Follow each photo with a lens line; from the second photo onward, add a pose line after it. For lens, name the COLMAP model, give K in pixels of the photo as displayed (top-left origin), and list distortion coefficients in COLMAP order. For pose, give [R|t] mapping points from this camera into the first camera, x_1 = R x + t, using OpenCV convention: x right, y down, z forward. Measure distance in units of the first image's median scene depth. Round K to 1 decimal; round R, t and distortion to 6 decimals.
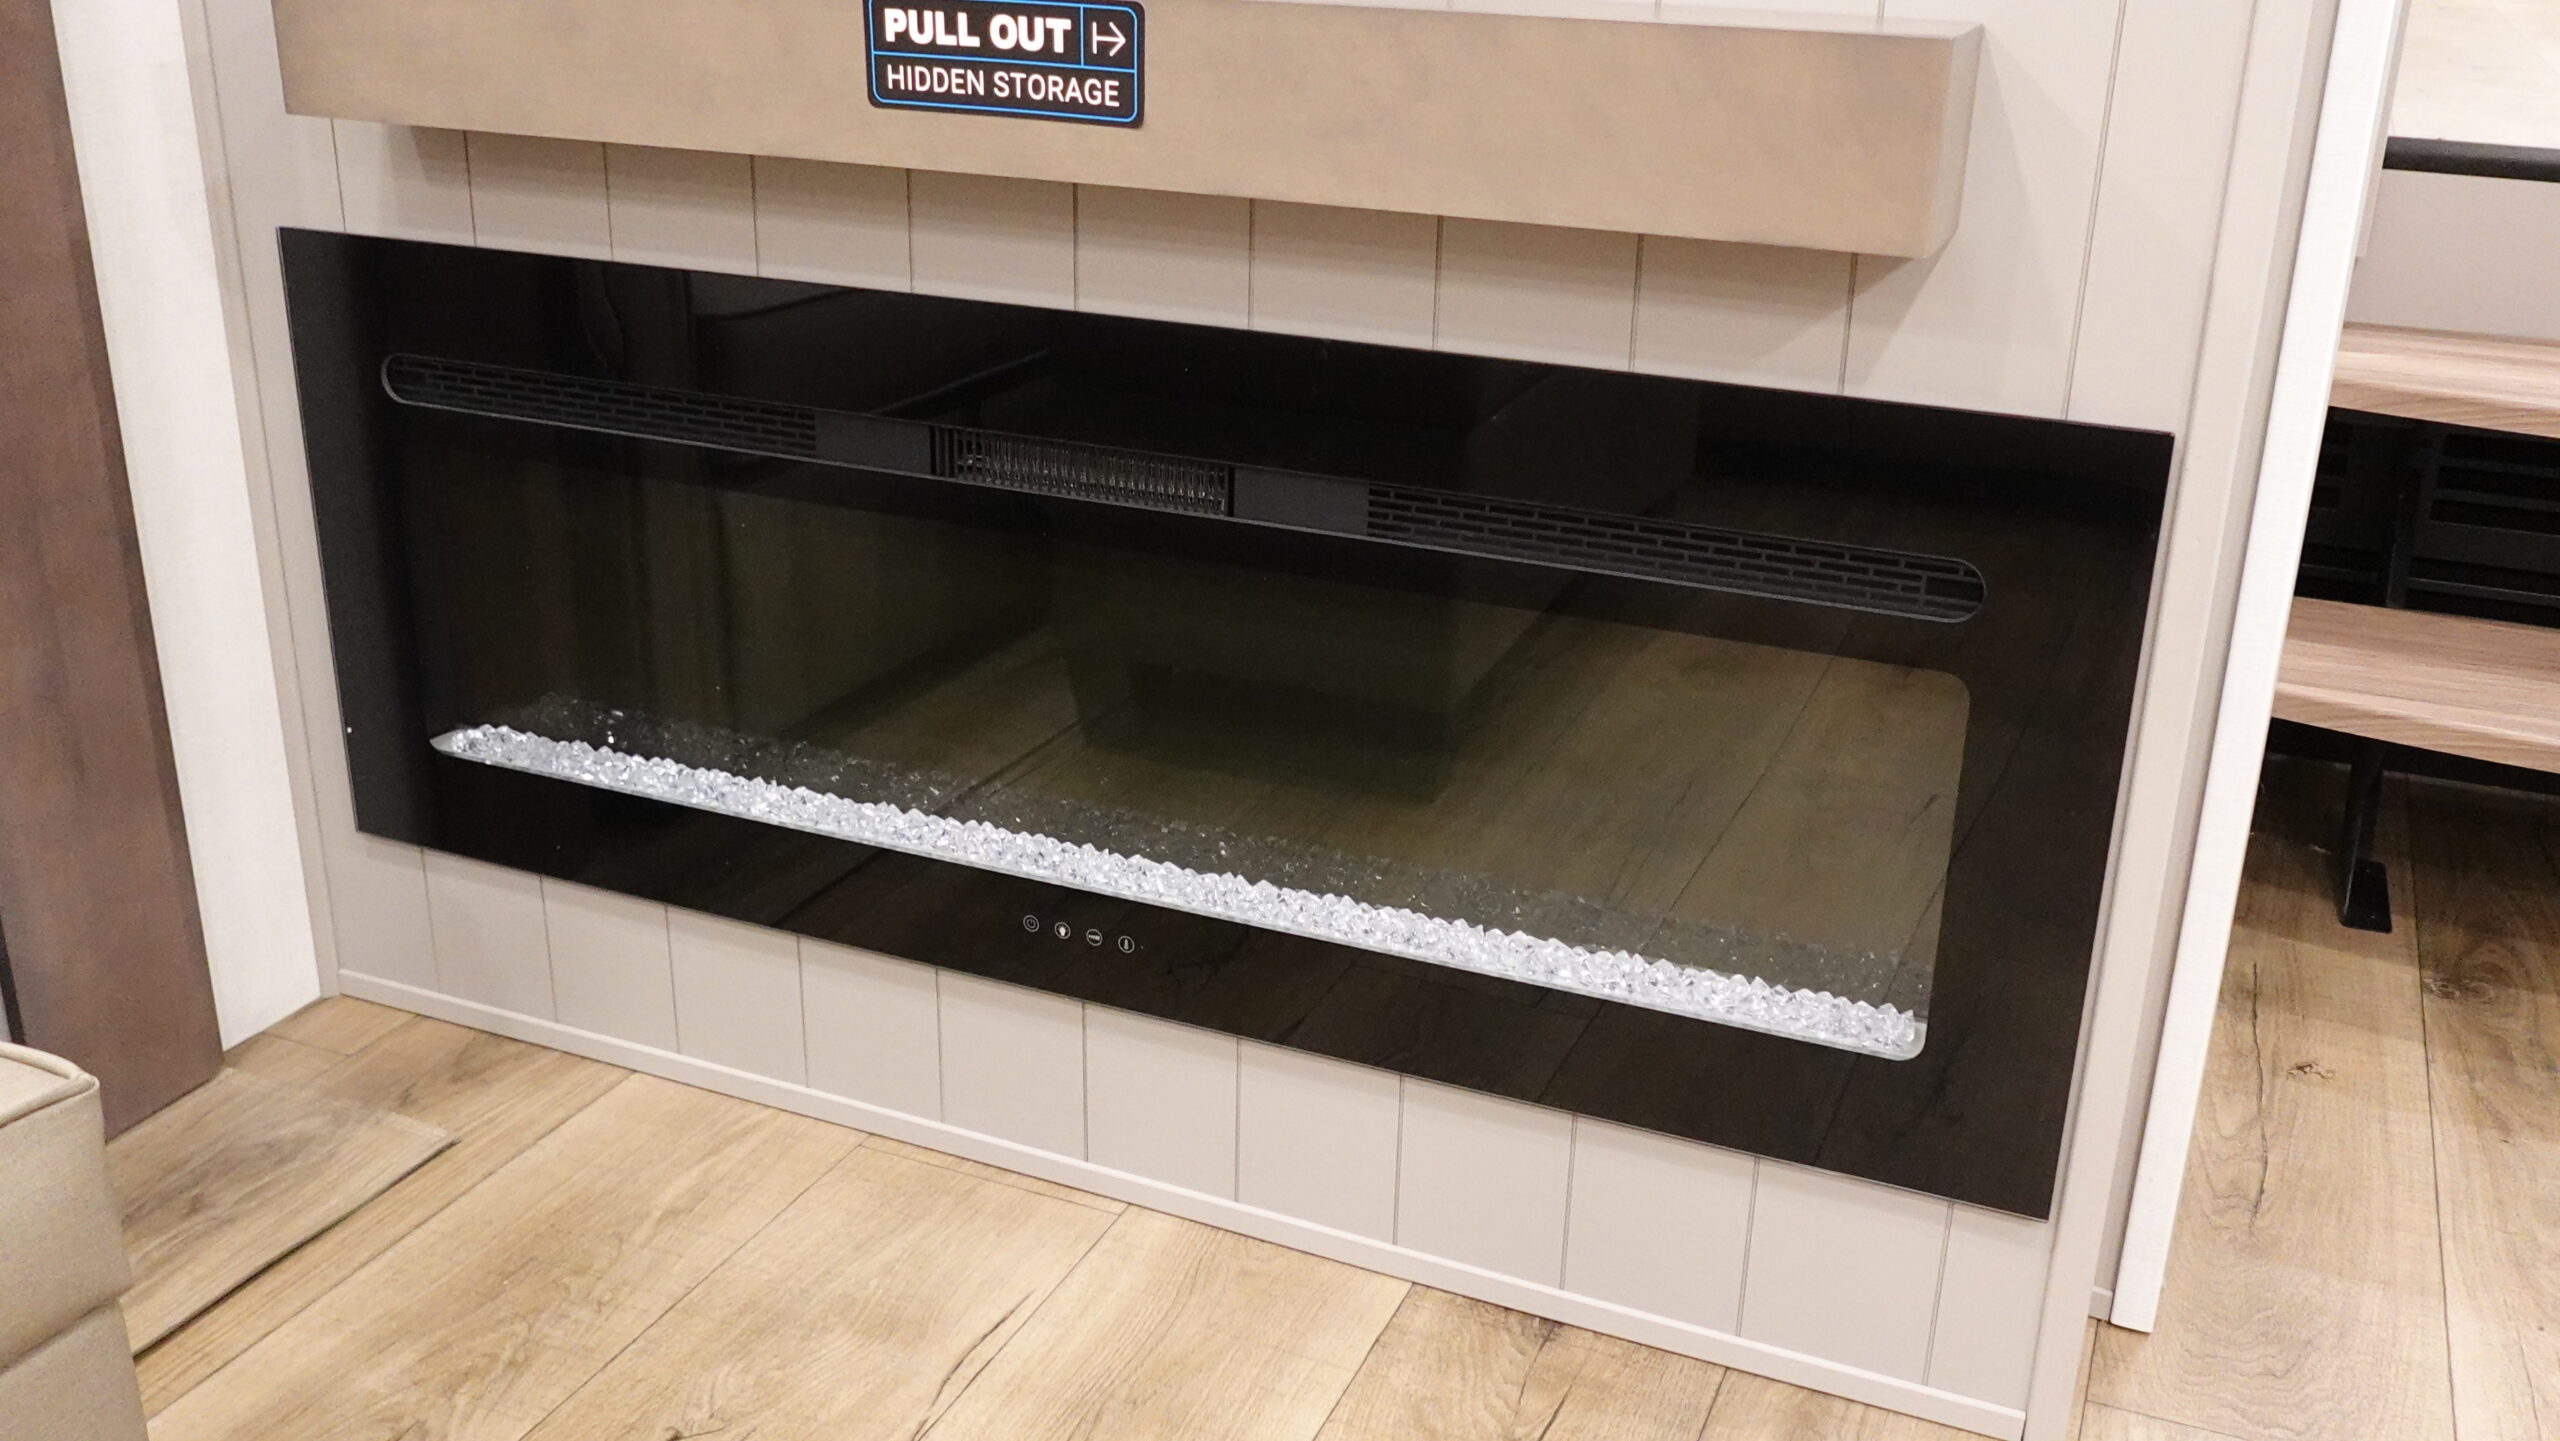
lens RADIAL K [[2345.7, 0, 1280.0], [0, 2345.7, 720.5], [0, 0, 1]] dist [-0.005579, 0.007143]
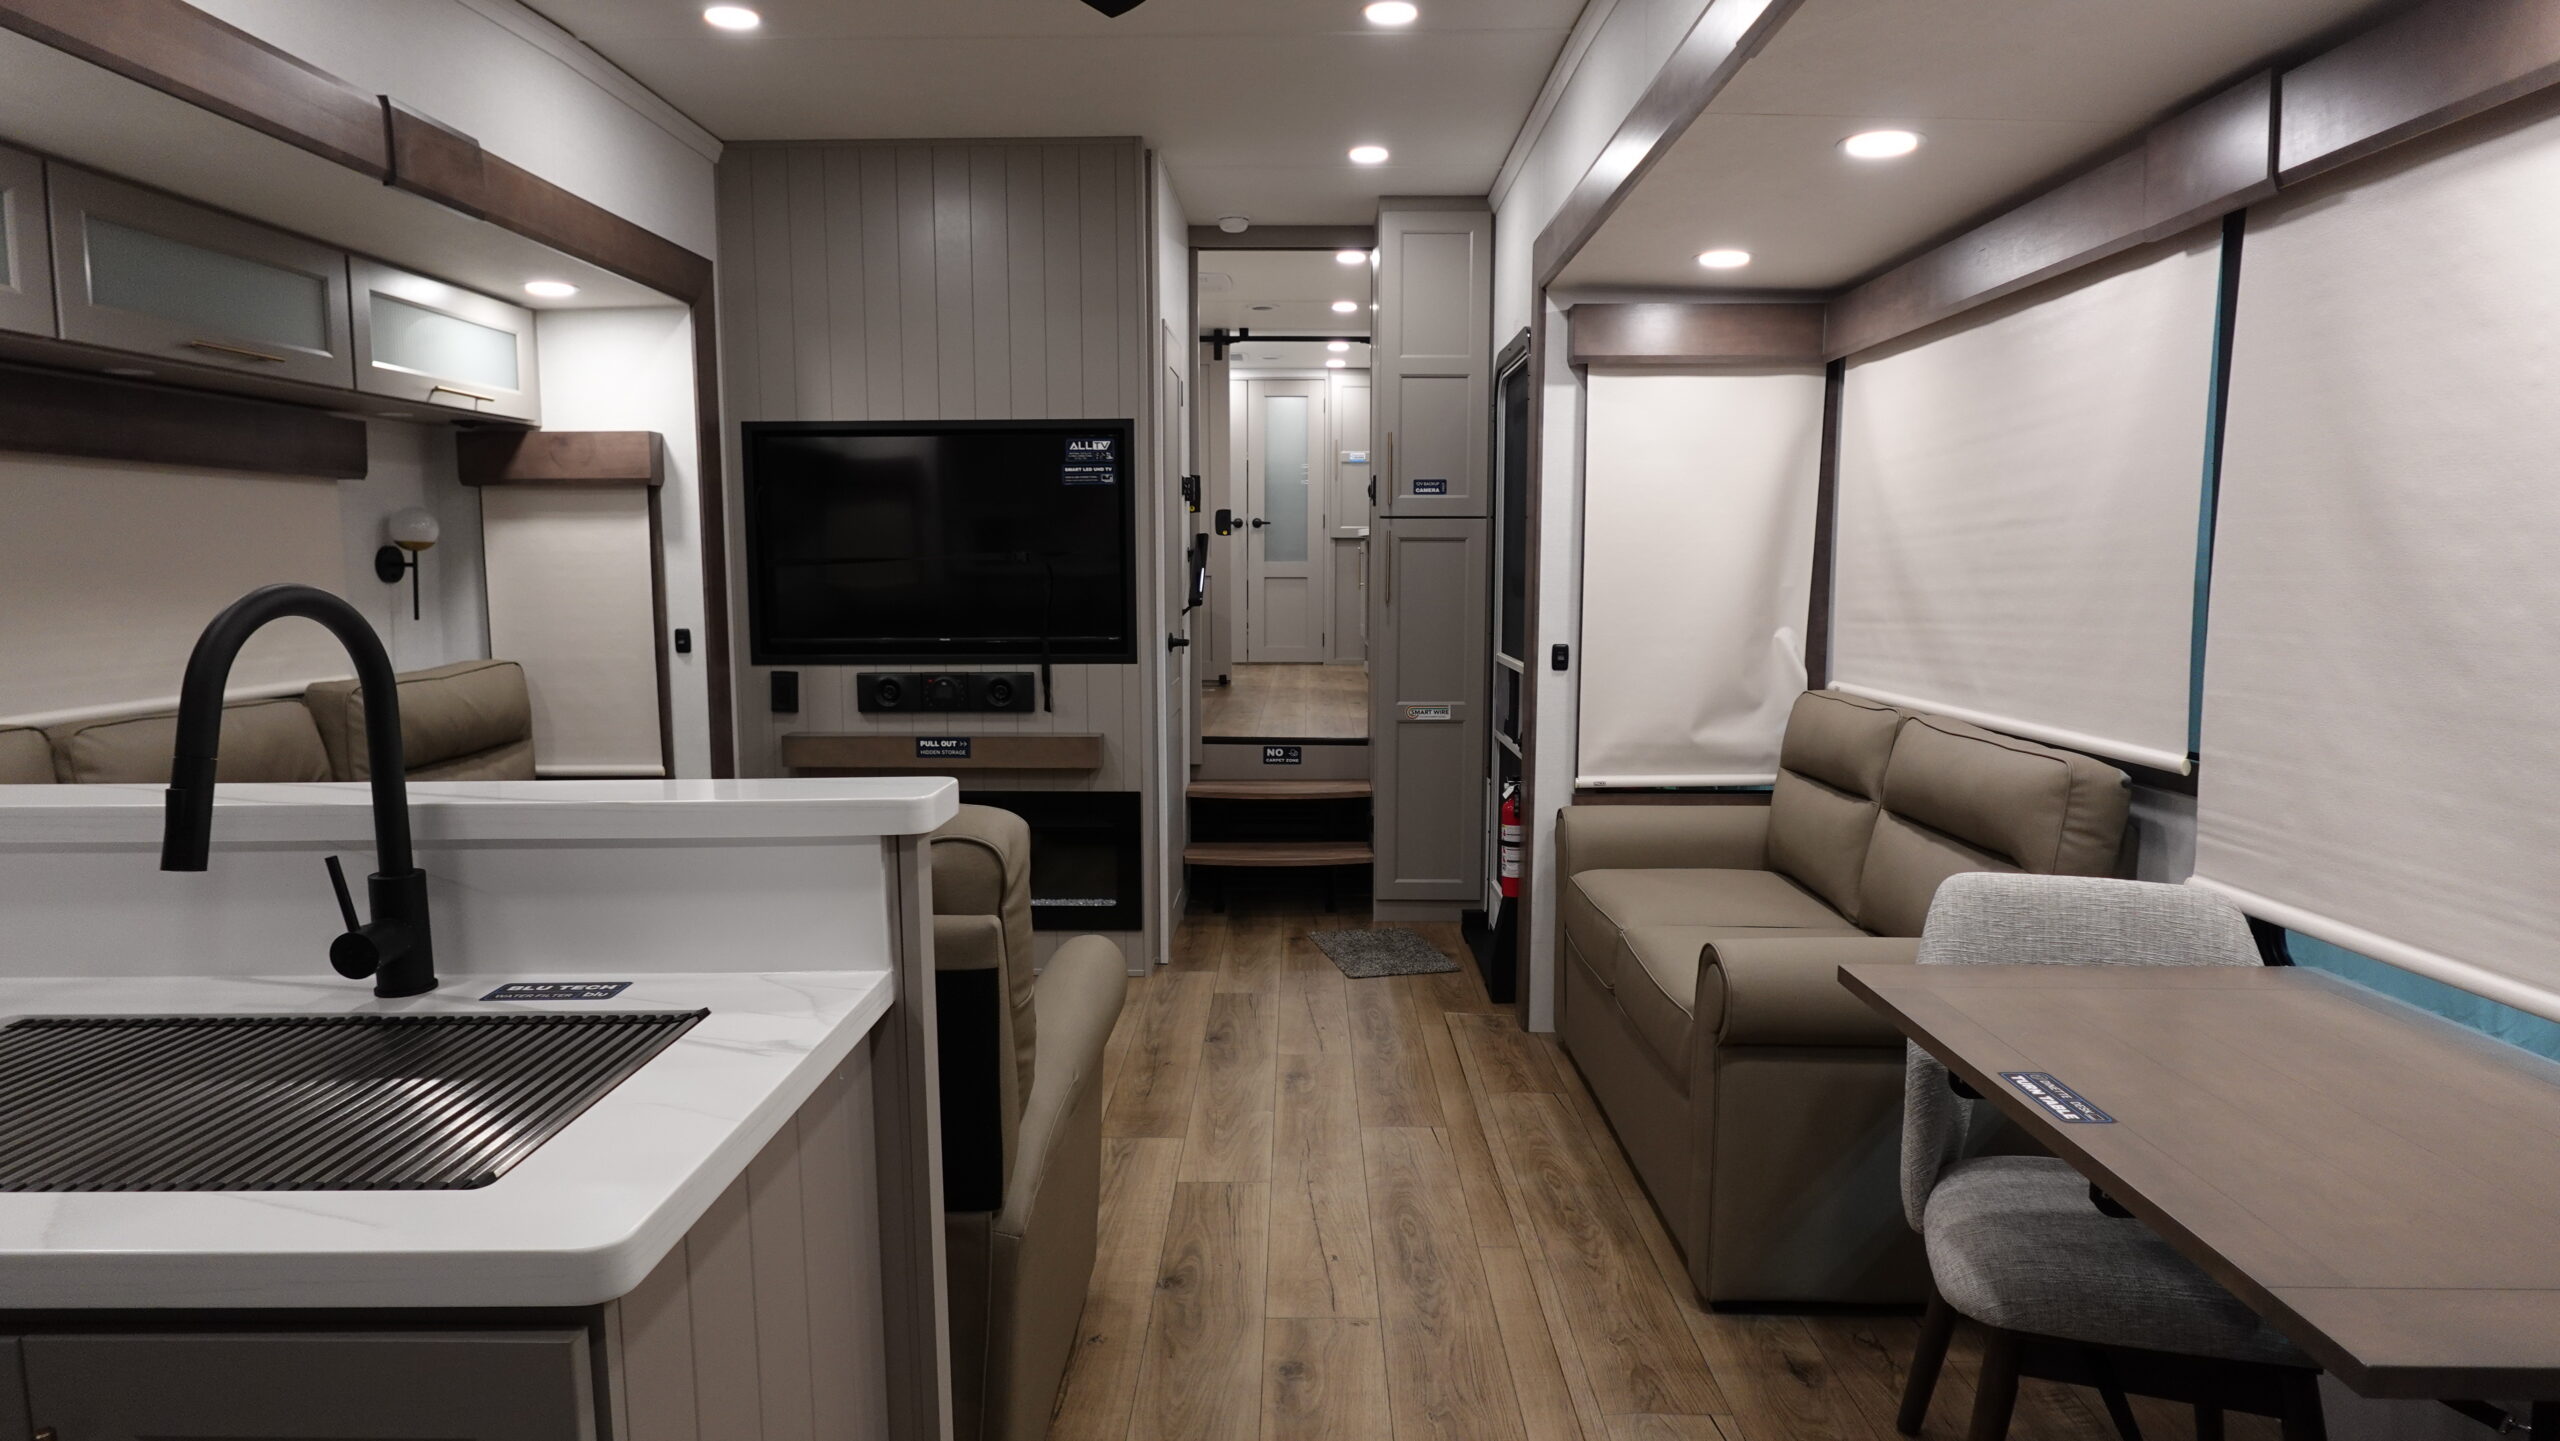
lens RADIAL K [[1451.9, 0, 1280.0], [0, 1451.9, 720.5], [0, 0, 1]] dist [-0.002818, 0.004232]
pose [[0.925916, -0.064592, 0.372165, -0.580655], [0.154612, 0.963761, -0.217394, 0.484850], [-0.344636, 0.258829, 0.902349, -2.193972]]
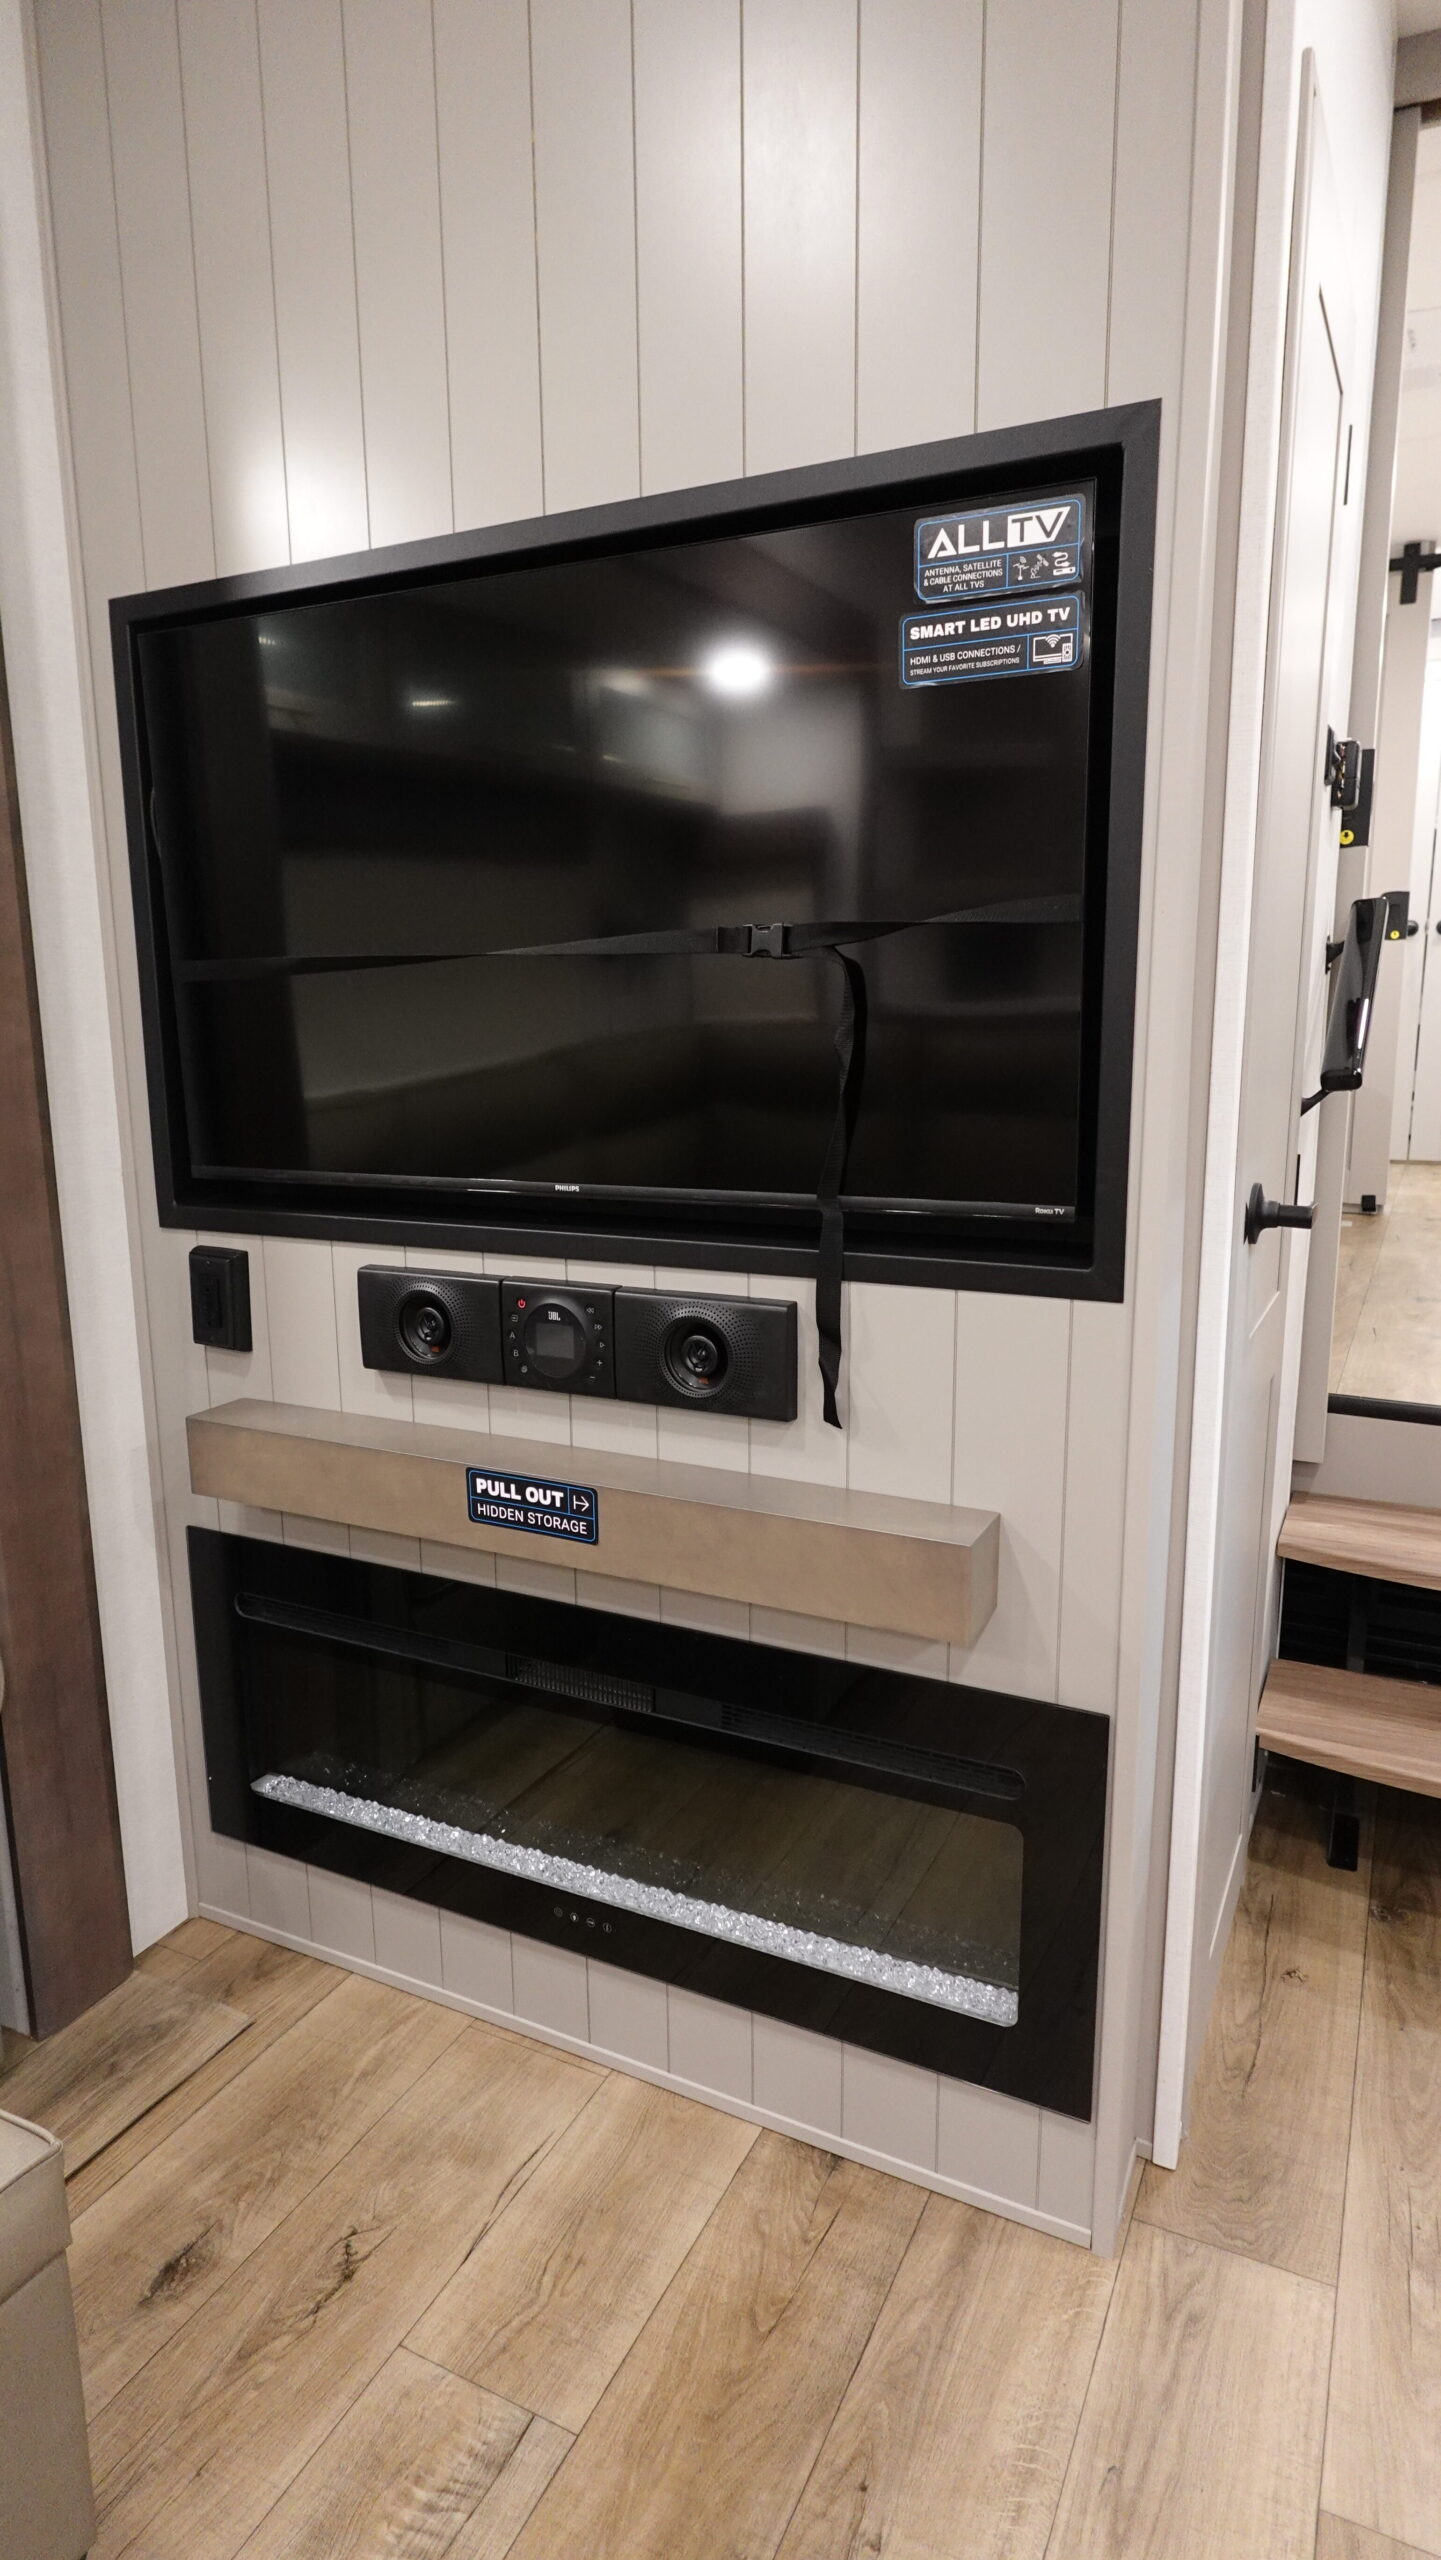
lens RADIAL K [[1451.9, 0, 720.9], [0, 1451.9, 1283.9], [0, 0, 1]] dist [-0.002818, 0.004232]
pose [[0.998054, -0.017921, -0.059729, 0.105232], [0.007134, 0.984343, -0.176119, -0.209769], [0.061950, 0.175350, 0.982555, -0.223921]]
